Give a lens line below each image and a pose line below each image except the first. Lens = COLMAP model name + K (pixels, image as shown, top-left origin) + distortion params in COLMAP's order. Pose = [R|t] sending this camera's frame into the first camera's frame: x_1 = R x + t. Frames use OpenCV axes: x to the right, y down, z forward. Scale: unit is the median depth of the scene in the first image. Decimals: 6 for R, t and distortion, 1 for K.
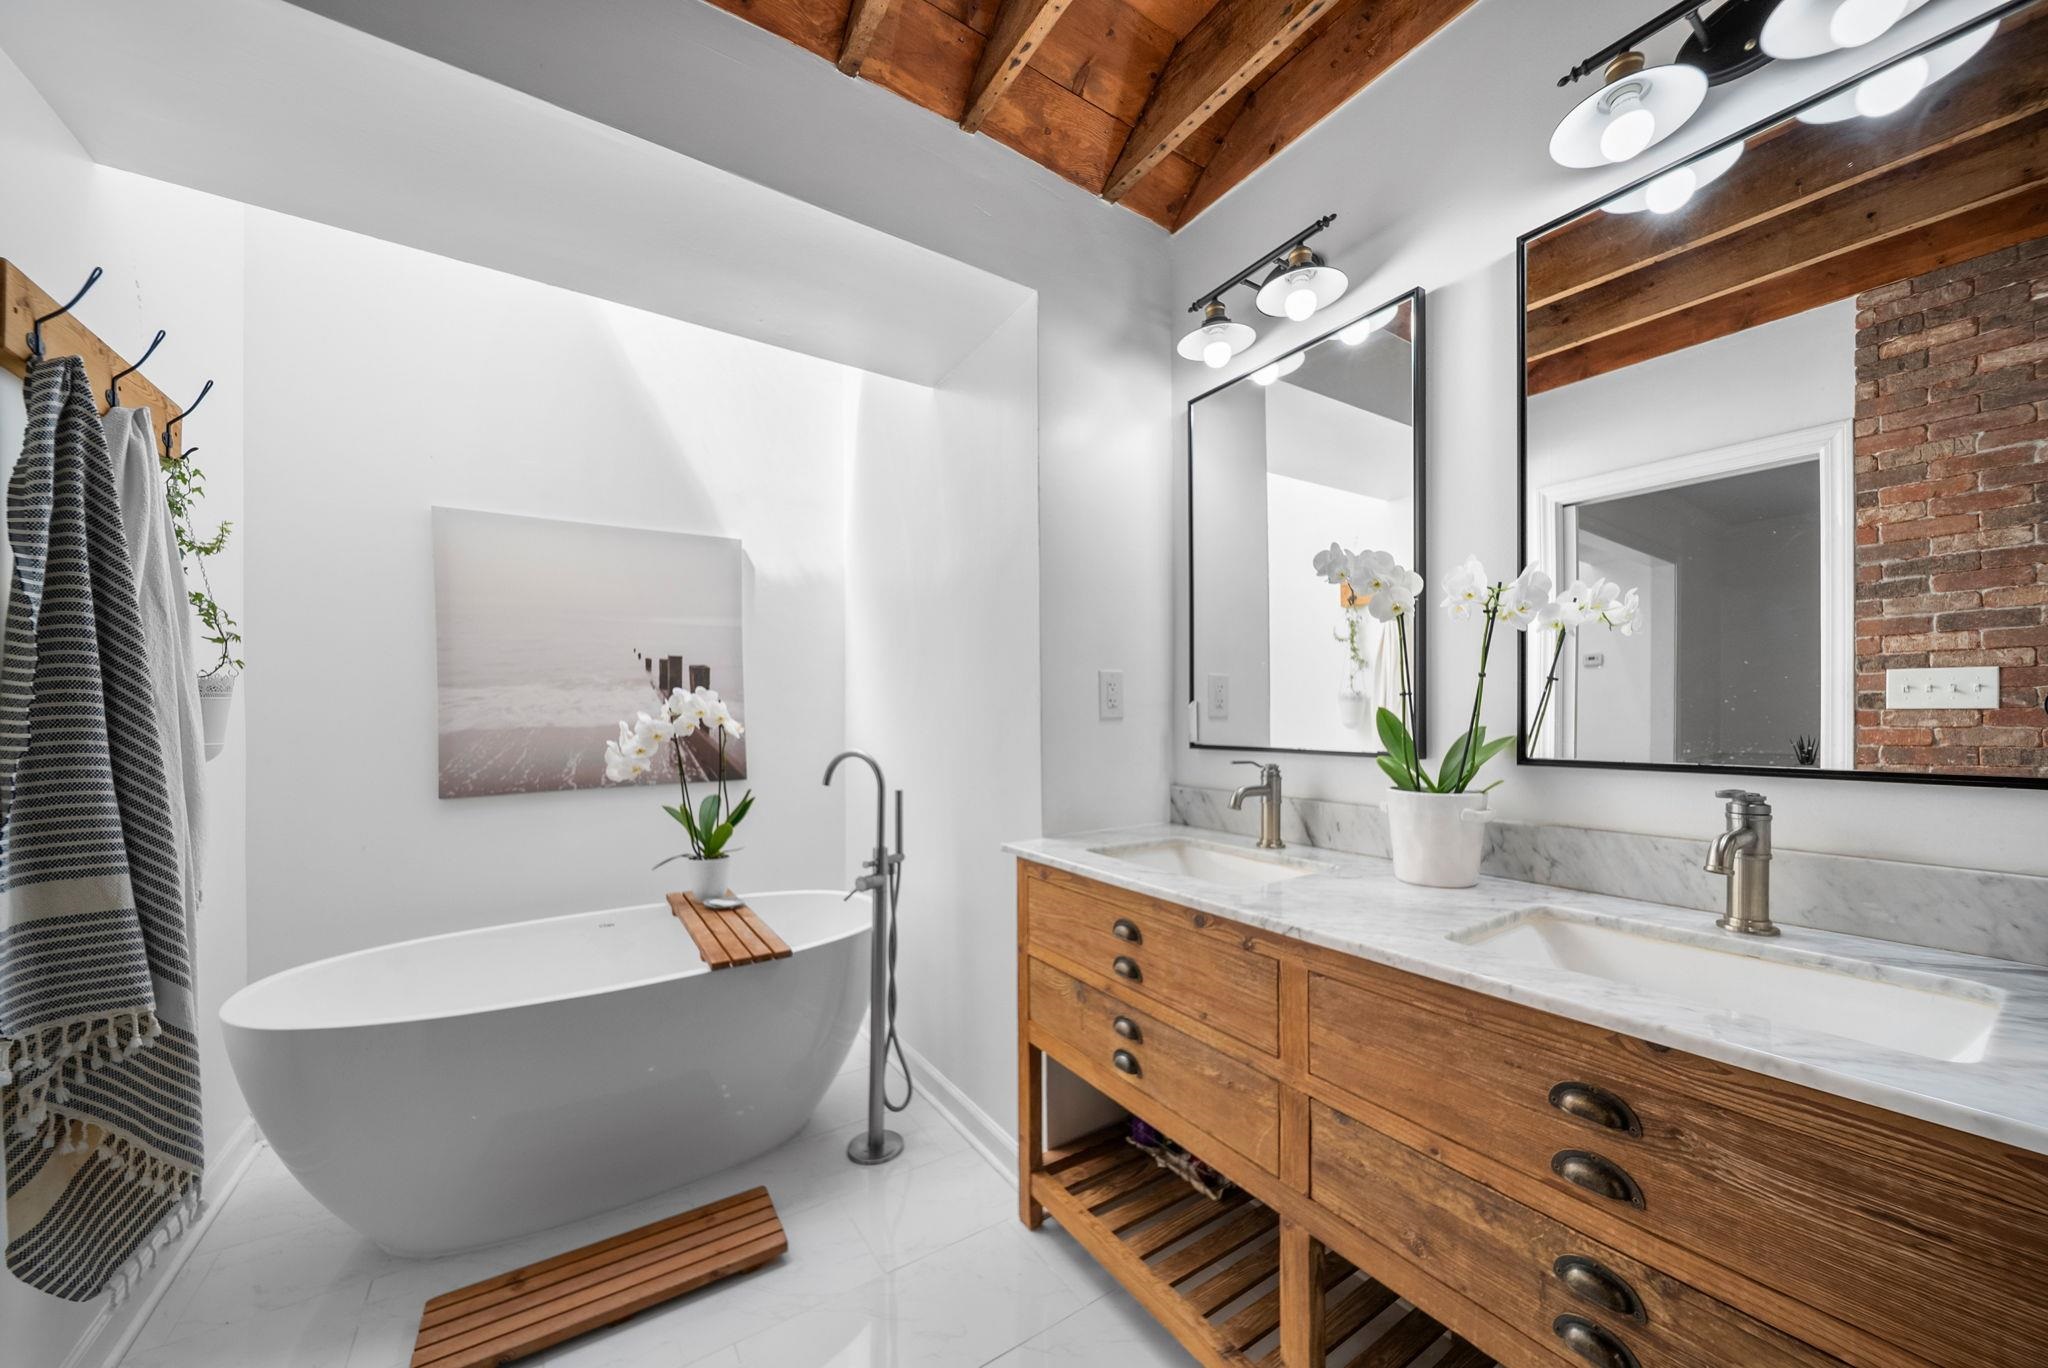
lens RADIAL K [[737.5, 0, 1028.6], [0, 737.5, 718.5], [0, 0, 1]] dist [-0.020604, -0.000040]
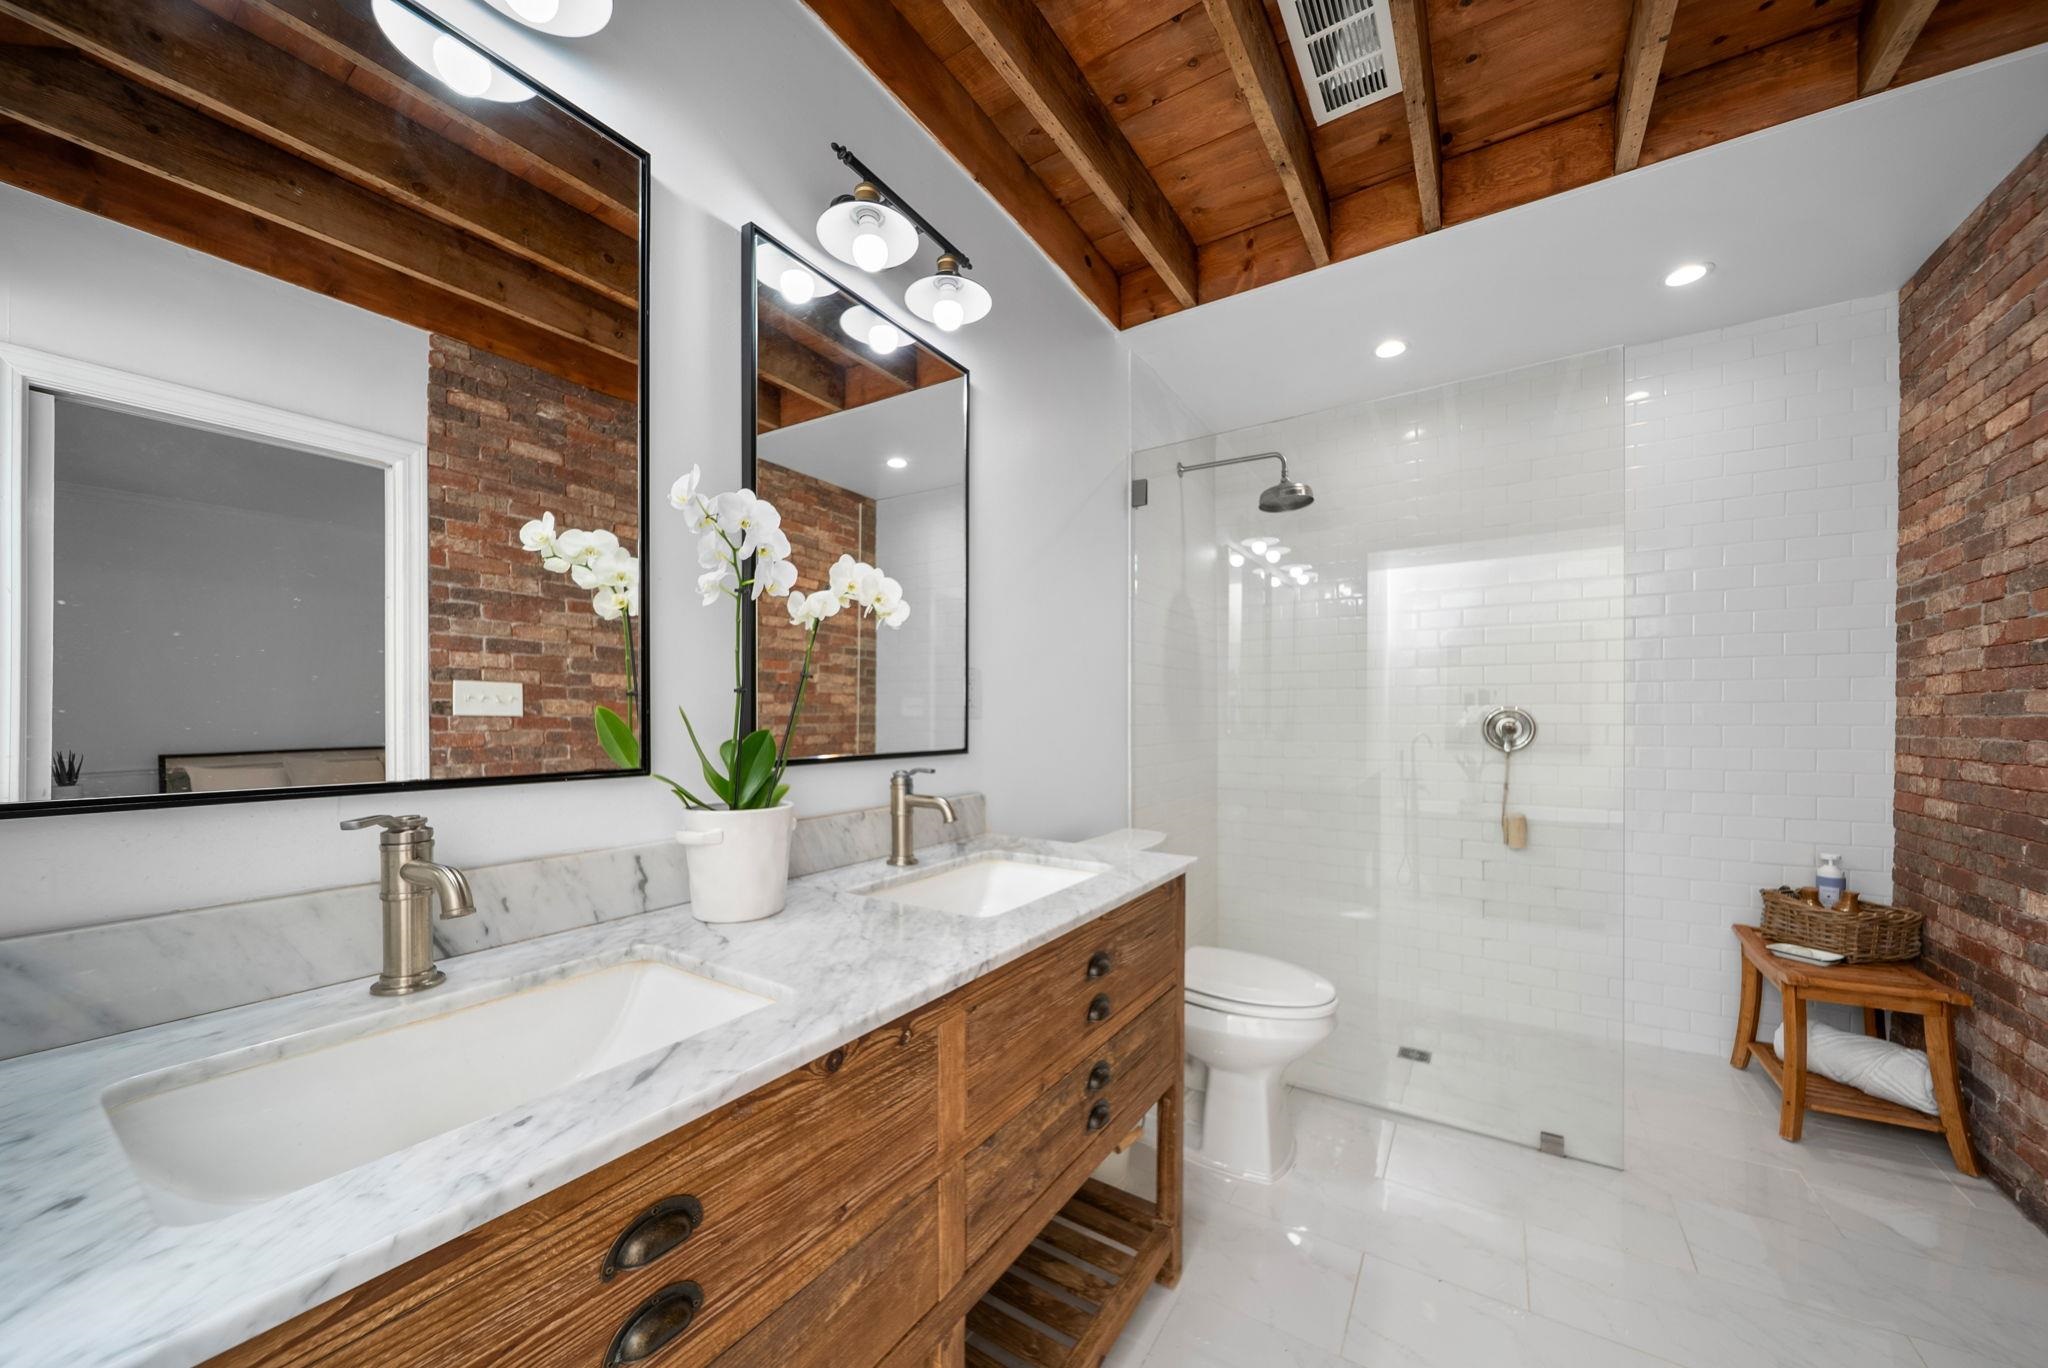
lens RADIAL K [[737.5, 0, 1028.6], [0, 737.5, 718.5], [0, 0, 1]] dist [-0.020604, -0.000040]
pose [[-0.421604, 0.006019, 0.906760, -0.229906], [0.006724, 0.999971, -0.003511, 0.001739], [-0.906755, 0.004617, -0.421632, 0.685520]]
